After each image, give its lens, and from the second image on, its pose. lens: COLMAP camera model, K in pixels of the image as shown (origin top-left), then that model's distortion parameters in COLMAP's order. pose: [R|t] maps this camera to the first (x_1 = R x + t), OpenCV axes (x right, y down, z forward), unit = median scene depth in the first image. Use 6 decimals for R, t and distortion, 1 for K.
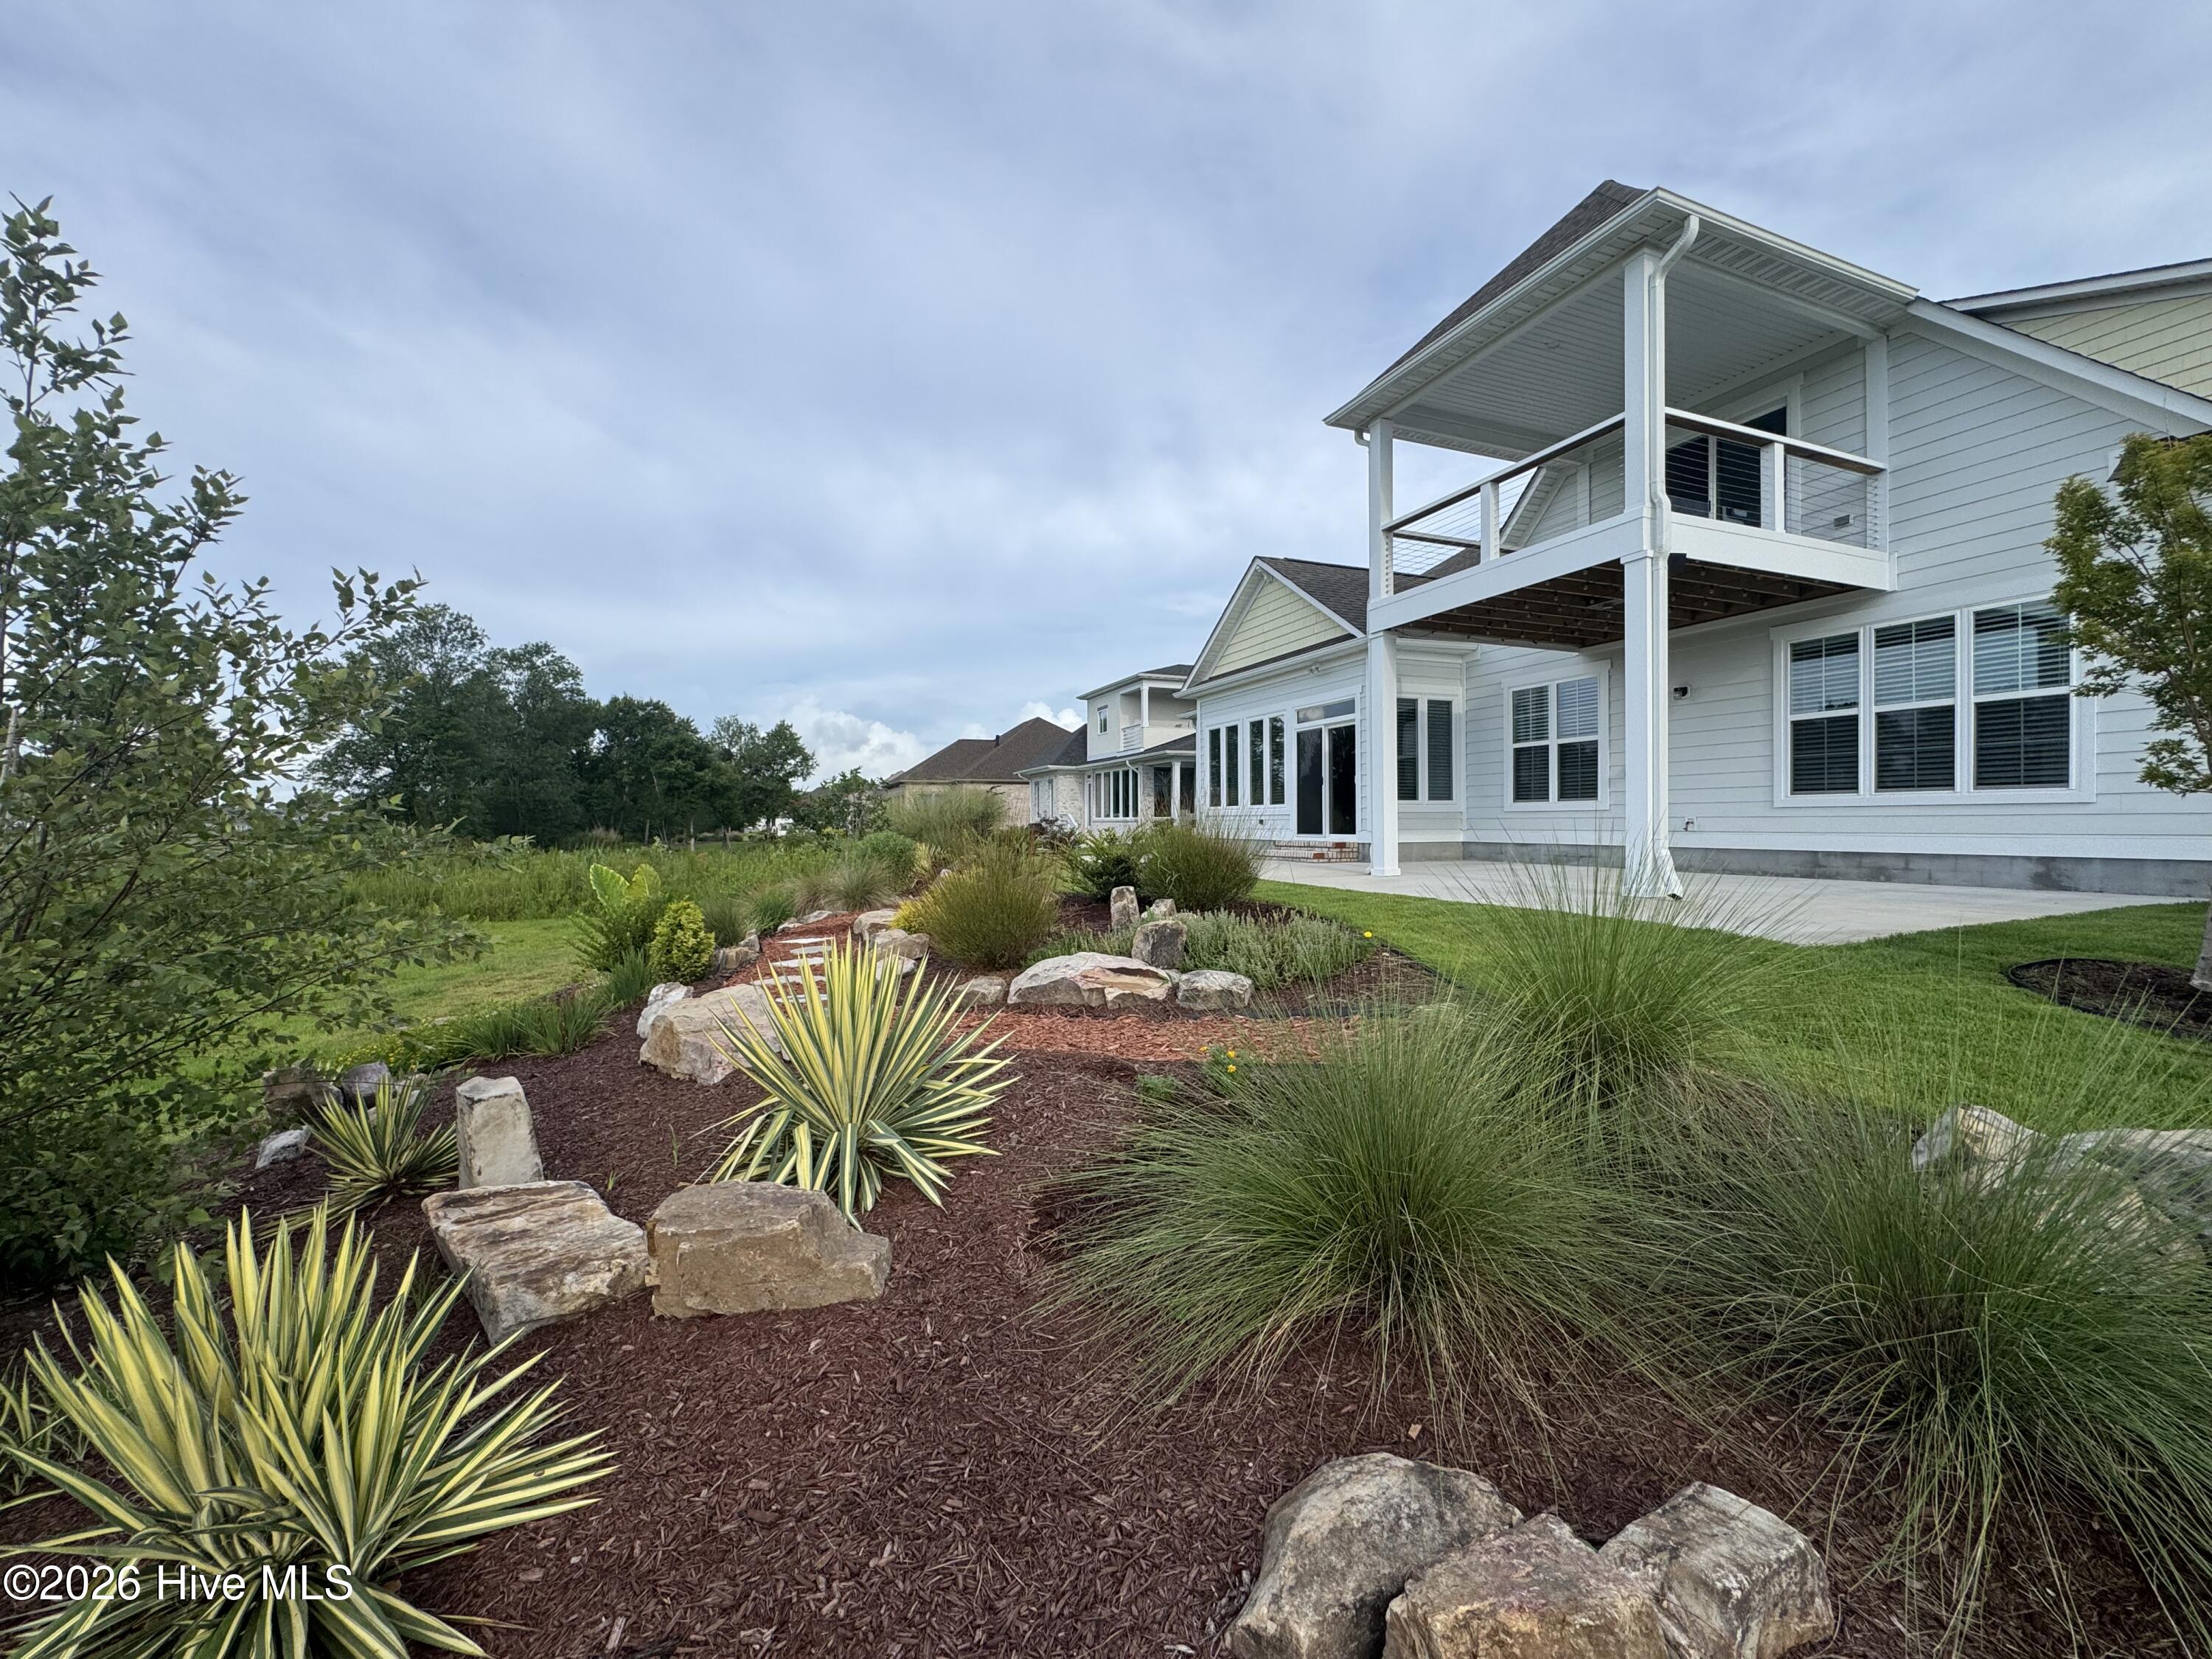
lens RADIAL K [[883.4, 0, 1106.0], [0, 883.4, 829.5], [0, 0, 1]] dist [-0.001622, -0.000159]
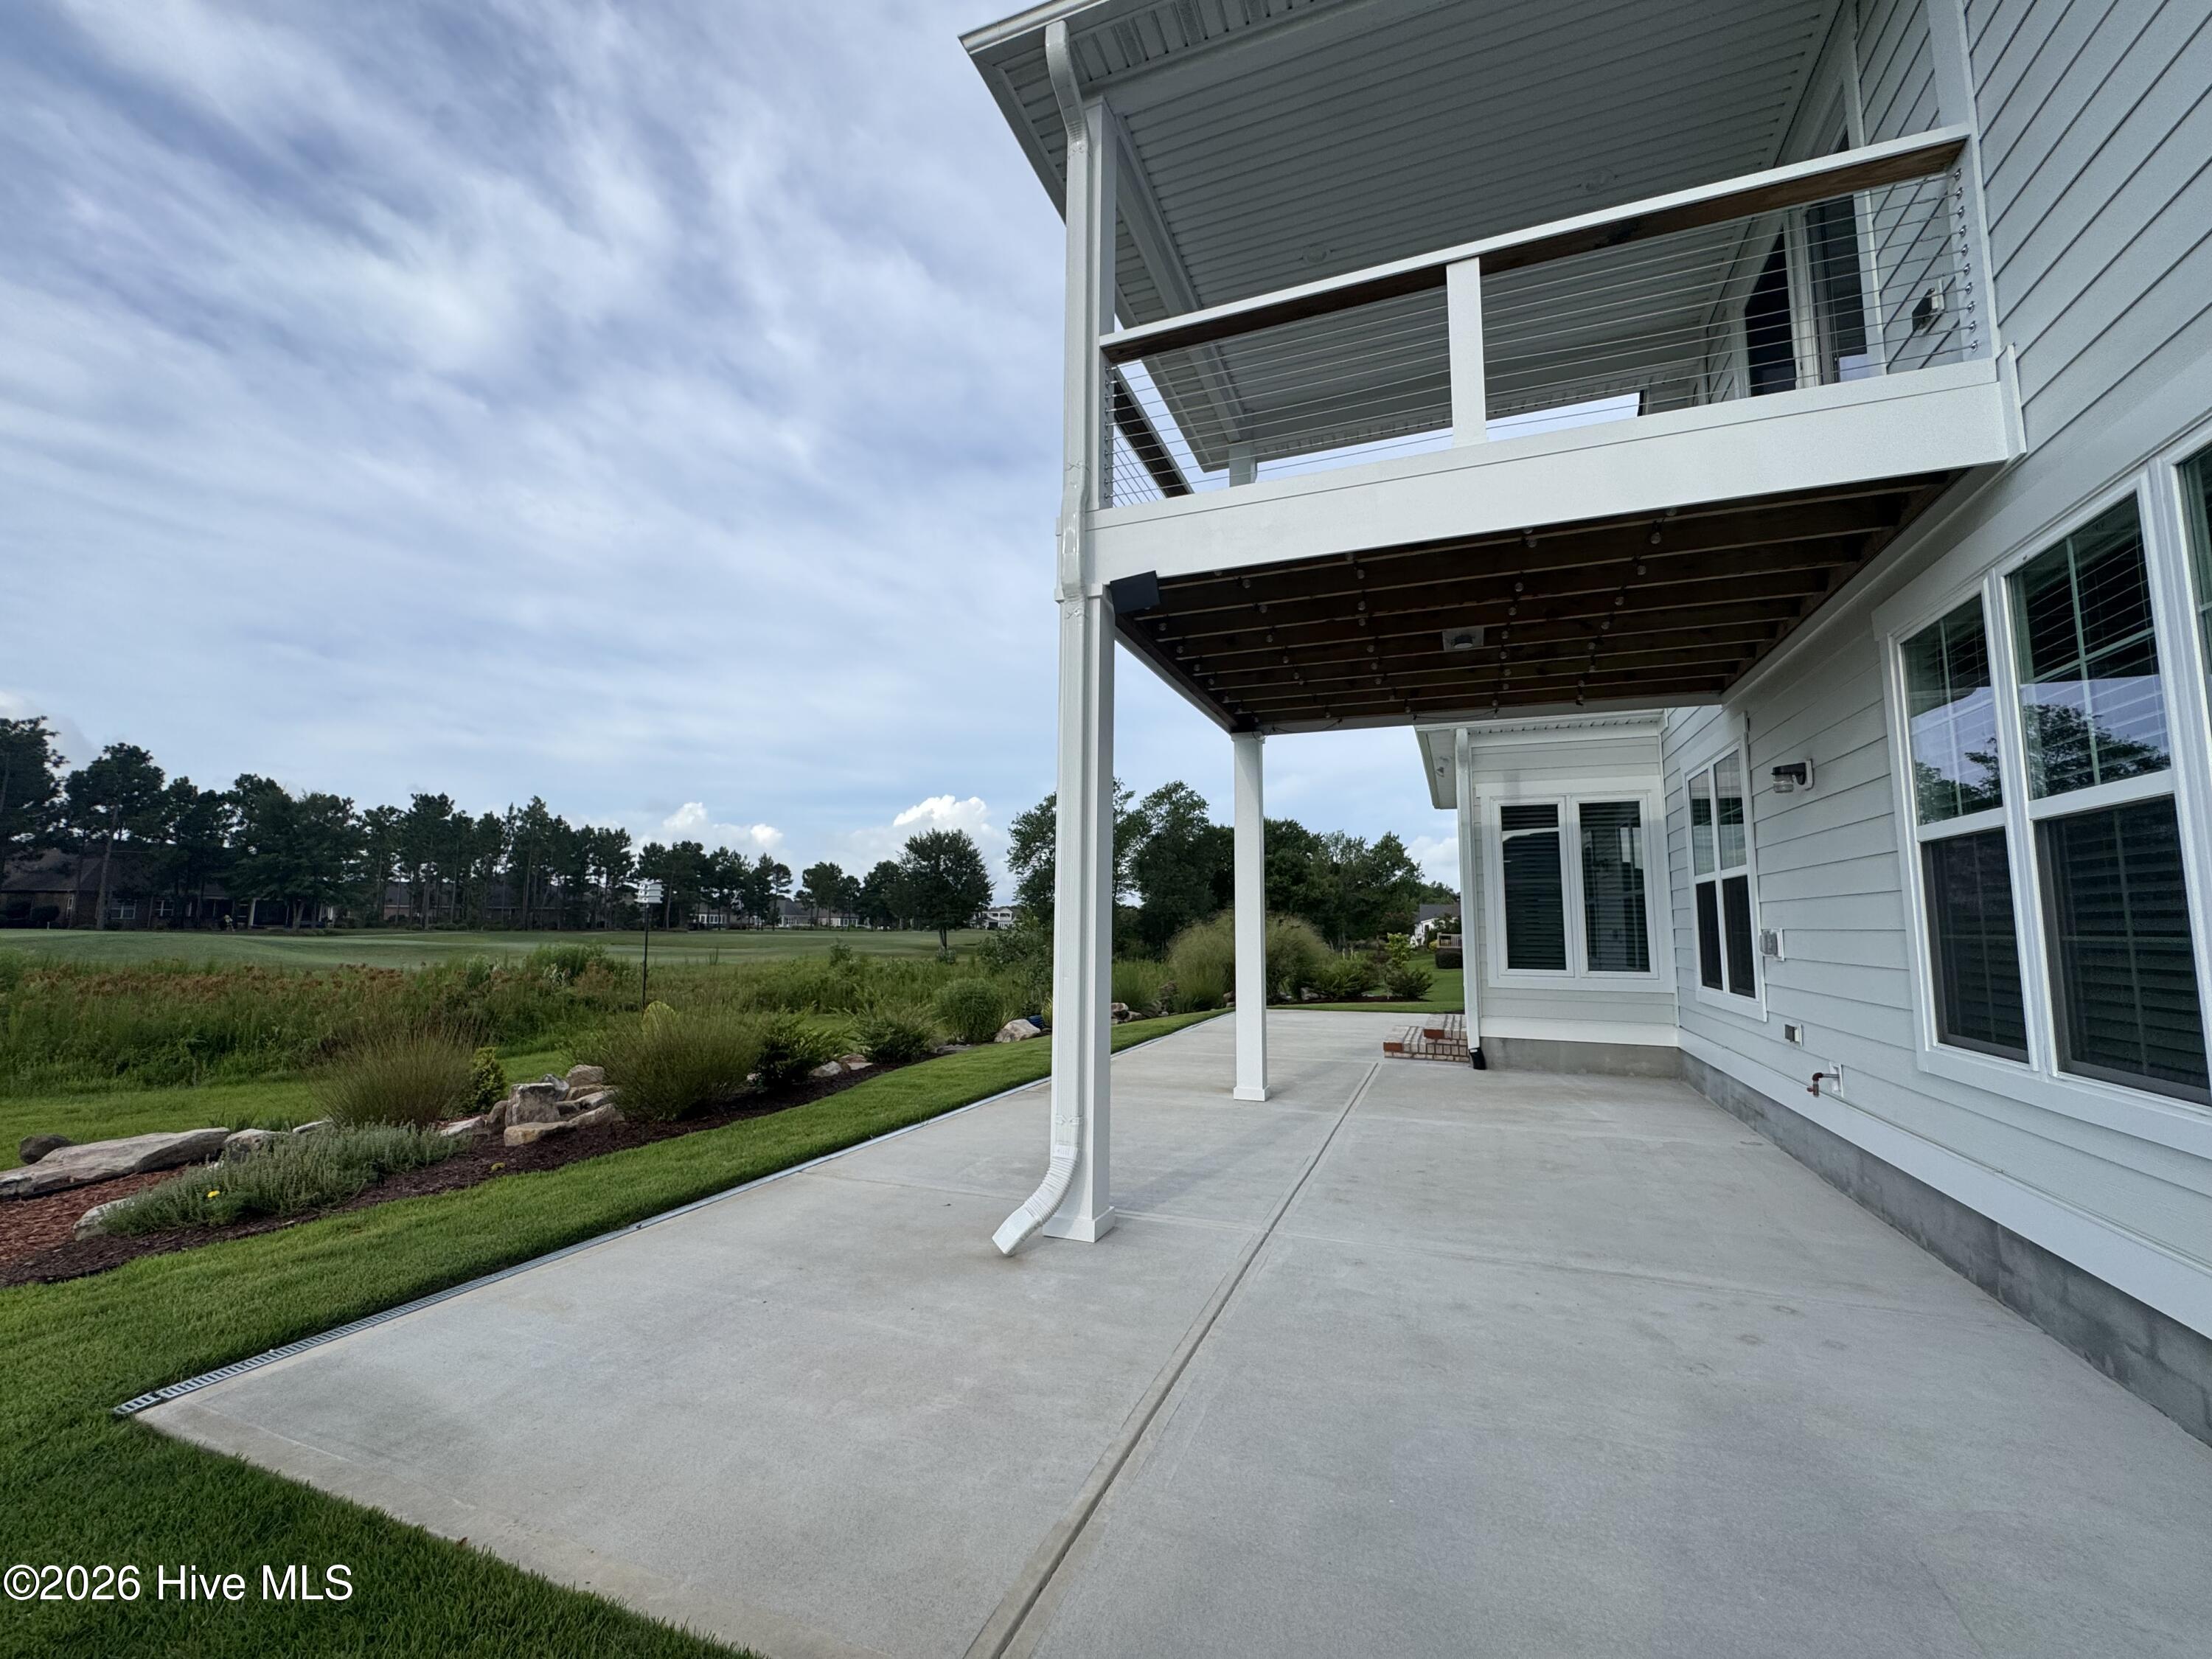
lens RADIAL K [[883.9, 0, 1116.1], [0, 883.9, 824.1], [0, 0, 1]] dist [-0.001346, -0.000305]
pose [[0.719426, -0.063849, -0.691628, 0.552731], [-0.021659, 0.993219, -0.114220, -0.056352], [0.694231, 0.097153, 0.713165, 0.344305]]
